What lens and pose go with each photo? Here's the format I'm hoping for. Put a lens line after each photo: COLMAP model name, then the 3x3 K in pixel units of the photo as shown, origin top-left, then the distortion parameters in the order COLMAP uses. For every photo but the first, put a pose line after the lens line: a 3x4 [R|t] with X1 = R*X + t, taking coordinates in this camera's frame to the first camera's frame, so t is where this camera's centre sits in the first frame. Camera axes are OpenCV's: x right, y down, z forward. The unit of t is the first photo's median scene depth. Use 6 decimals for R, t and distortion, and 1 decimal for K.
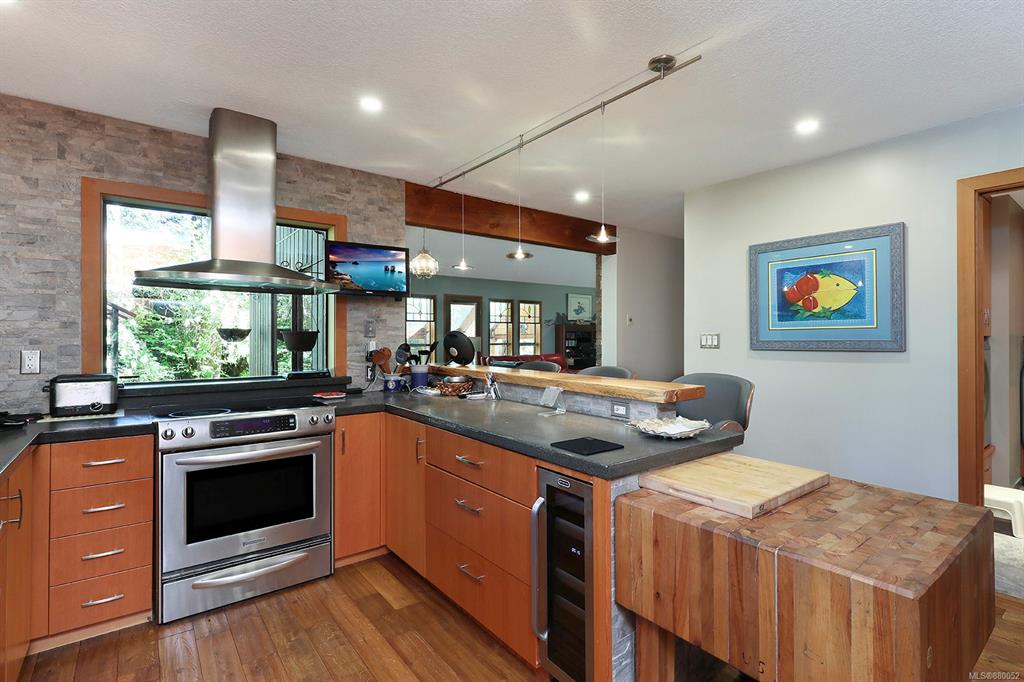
lens RADIAL K [[492.4, 0, 543.9], [0, 492.4, 333.5], [0, 0, 1]] dist [-0.000990, -0.000222]
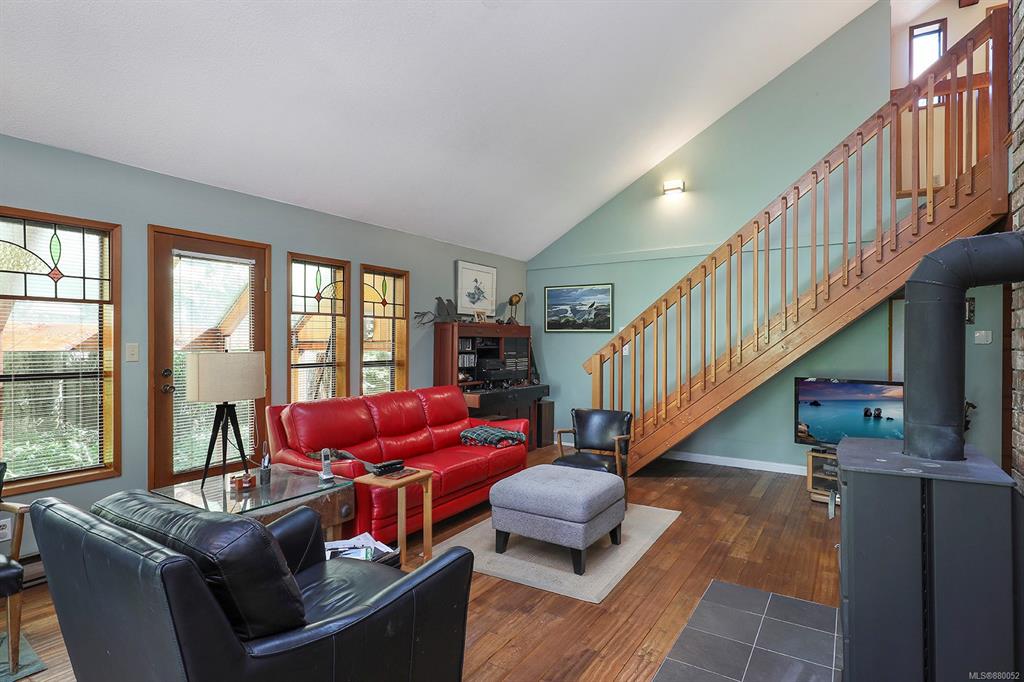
lens RADIAL K [[531.5, 0, 522.3], [0, 531.5, 341.2], [0, 0, 1]] dist [-0.024848, 0.001244]
pose [[0.948895, 0.008946, 0.315464, -0.247911], [-0.011815, 0.999904, 0.007183, -0.016334], [-0.315369, -0.010543, 0.948910, 1.973249]]
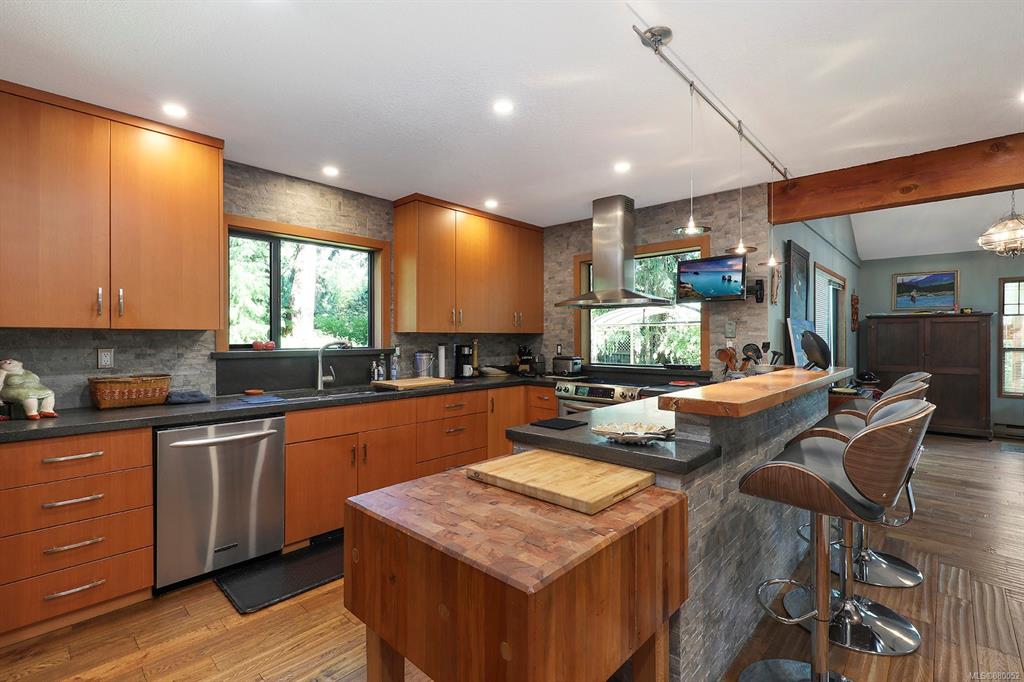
lens RADIAL K [[473.1, 0, 512.8], [0, 473.1, 340.3], [0, 0, 1]] dist [-0.001339, 0.001092]
pose [[0.127569, 0.005612, -0.991814, 0.823756], [0.007570, 0.999949, 0.006632, 0.003634], [0.991801, -0.008354, 0.127521, 0.473341]]
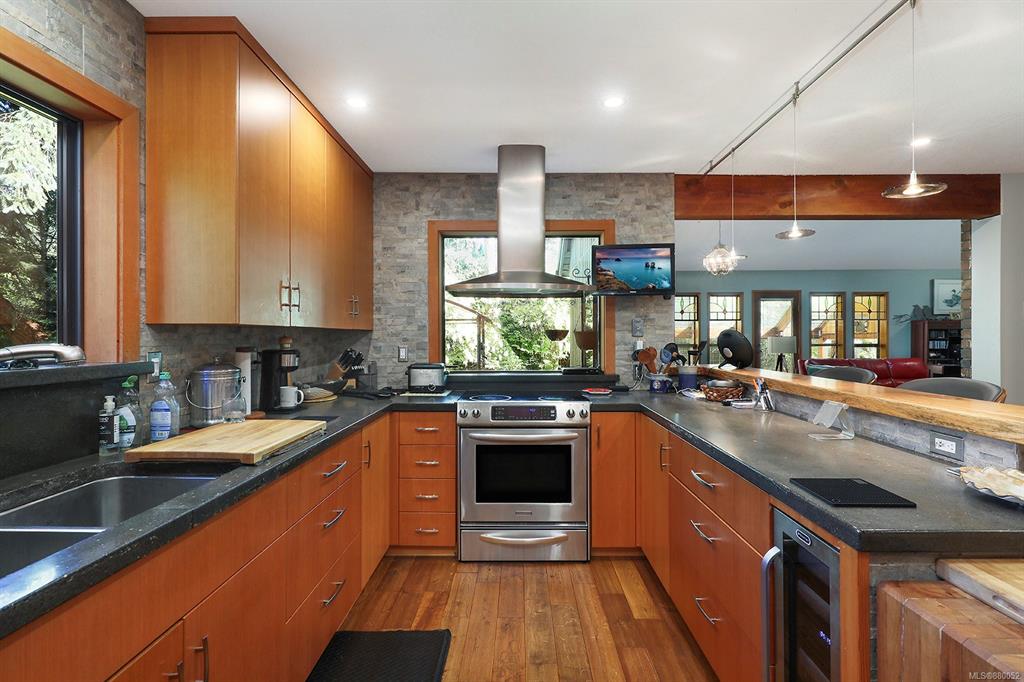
lens RADIAL K [[473.1, 0, 520.8], [0, 473.1, 337.2], [0, 0, 1]] dist [-0.001339, 0.001092]
pose [[0.769566, -0.000166, -0.638568, 0.103098], [0.004918, 0.999972, 0.005667, 0.002720], [0.638549, -0.007502, 0.769545, 0.127545]]
